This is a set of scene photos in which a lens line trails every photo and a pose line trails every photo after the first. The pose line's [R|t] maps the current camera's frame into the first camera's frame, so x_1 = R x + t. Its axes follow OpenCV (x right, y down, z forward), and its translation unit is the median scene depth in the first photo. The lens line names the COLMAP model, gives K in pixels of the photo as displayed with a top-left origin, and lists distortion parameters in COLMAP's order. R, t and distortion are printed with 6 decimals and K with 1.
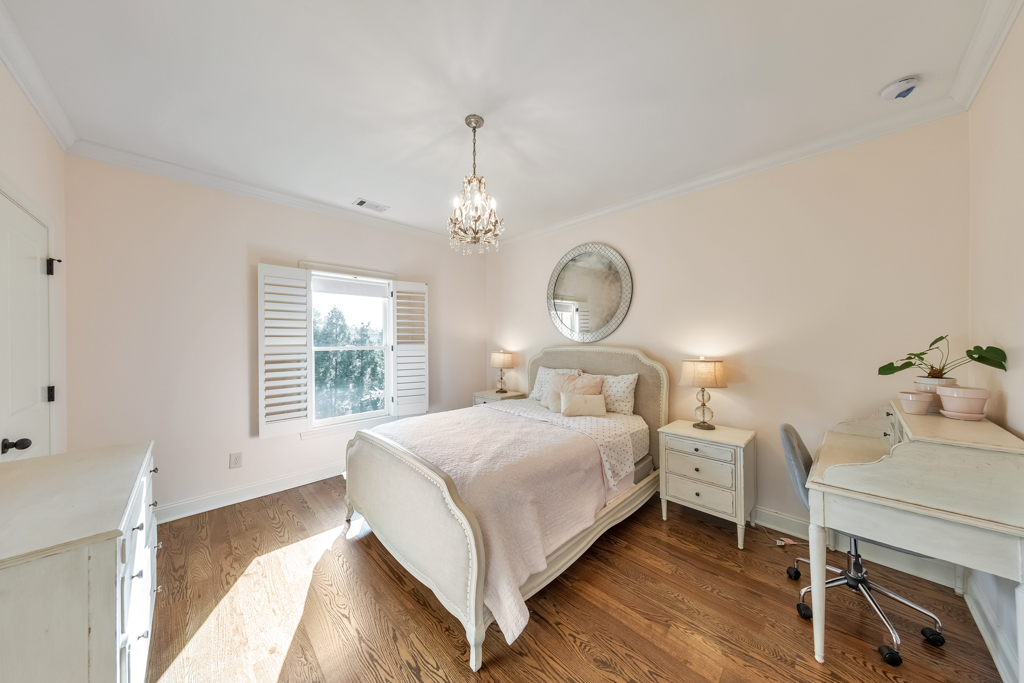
lens RADIAL K [[327.9, 0, 516.9], [0, 327.9, 341.5], [0, 0, 1]] dist [0.012028, -0.000022]
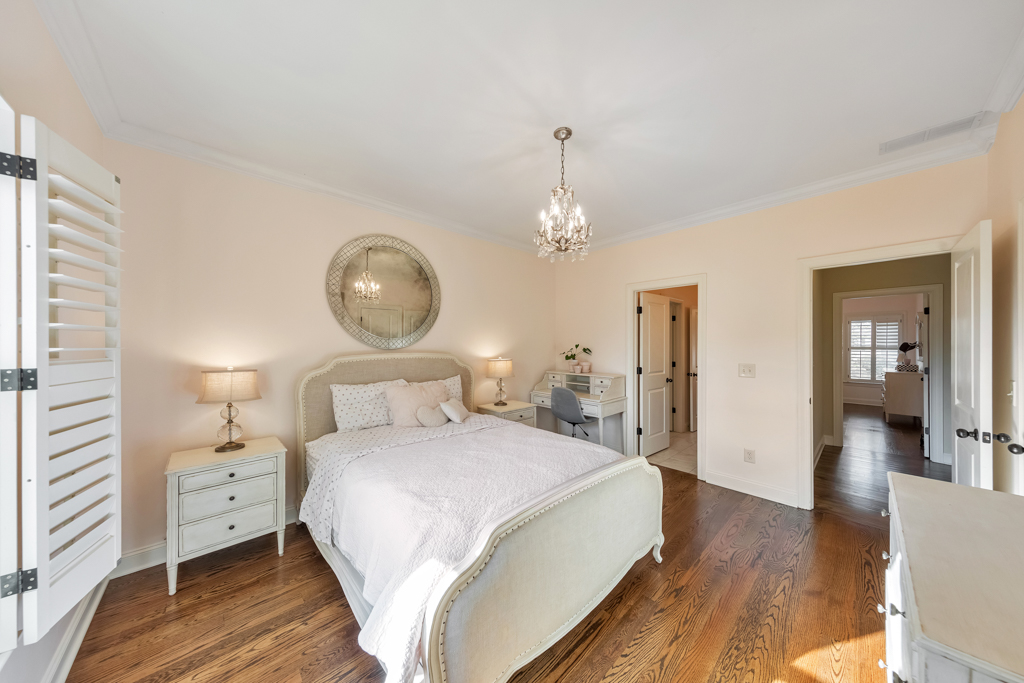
lens RADIAL K [[323.3, 0, 510.7], [0, 323.3, 347.6], [0, 0, 1]] dist [-0.015991, 0.000014]
pose [[0.043017, -0.006746, 0.999052, -0.664067], [0.008229, 0.999946, 0.006397, -0.003202], [-0.999040, 0.007946, 0.043070, 0.662318]]
